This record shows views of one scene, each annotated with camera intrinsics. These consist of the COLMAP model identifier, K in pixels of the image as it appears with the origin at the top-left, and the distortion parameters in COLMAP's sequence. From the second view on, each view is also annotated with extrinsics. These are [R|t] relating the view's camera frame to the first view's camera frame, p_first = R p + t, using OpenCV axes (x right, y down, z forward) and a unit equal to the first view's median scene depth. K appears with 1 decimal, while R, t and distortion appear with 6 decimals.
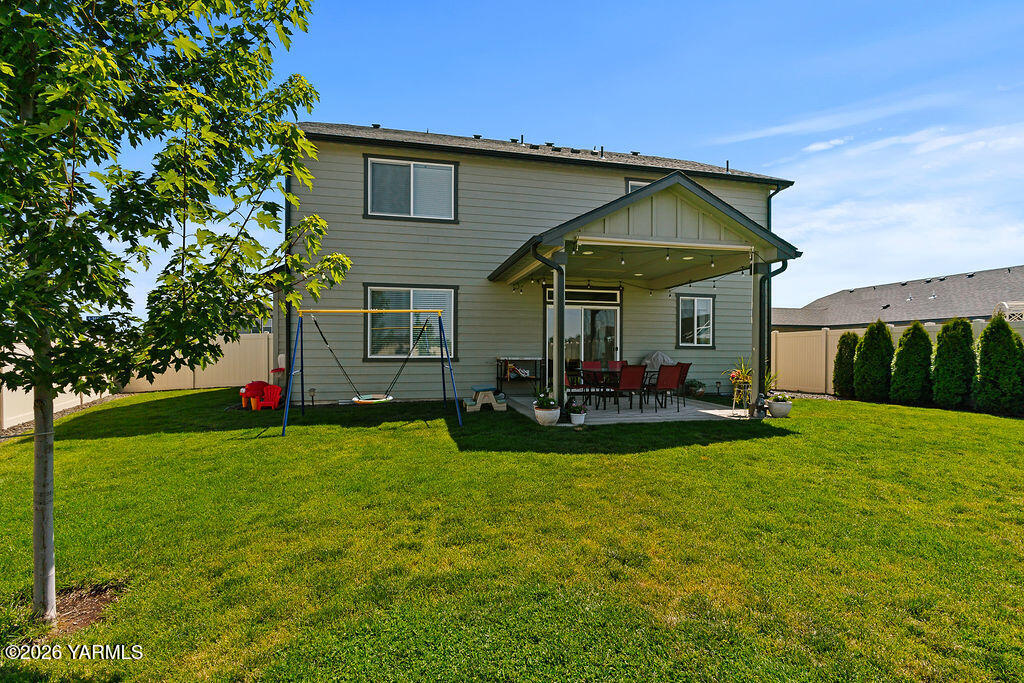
lens RADIAL K [[526.5, 0, 512.2], [0, 526.5, 346.2], [0, 0, 1]] dist [-0.000545, -0.000031]
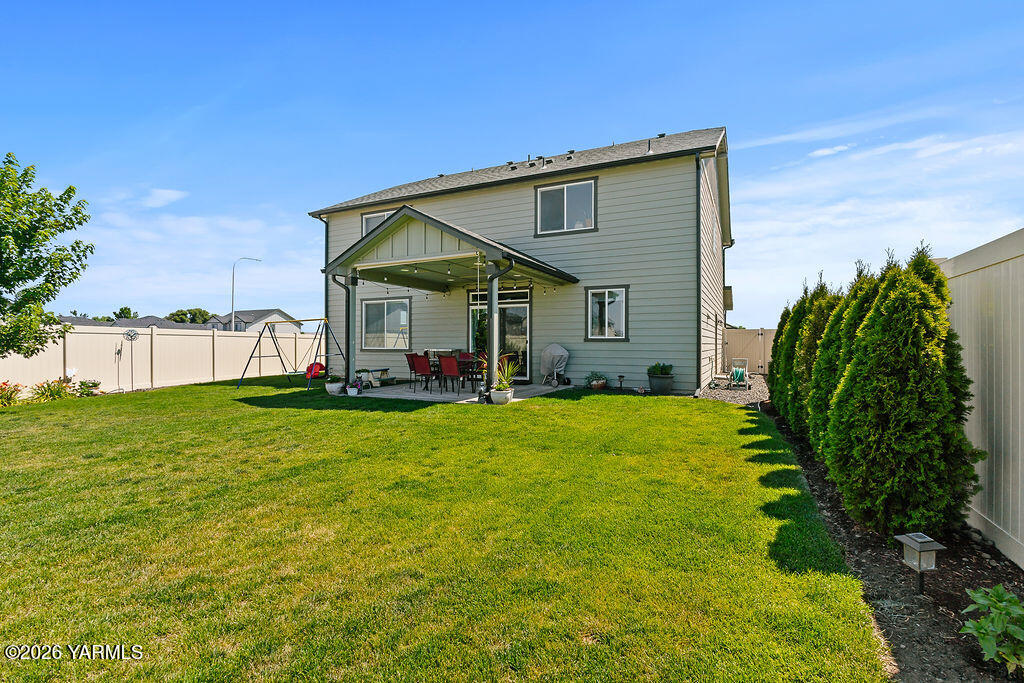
lens RADIAL K [[477.8, 0, 511.2], [0, 477.8, 342.3], [0, 0, 1]] dist [-0.007570, 0.000758]
pose [[0.763551, -0.002945, -0.645741, 0.788122], [0.004678, 0.999989, 0.000971, 0.005176], [0.645731, -0.003762, 0.763556, 0.193308]]
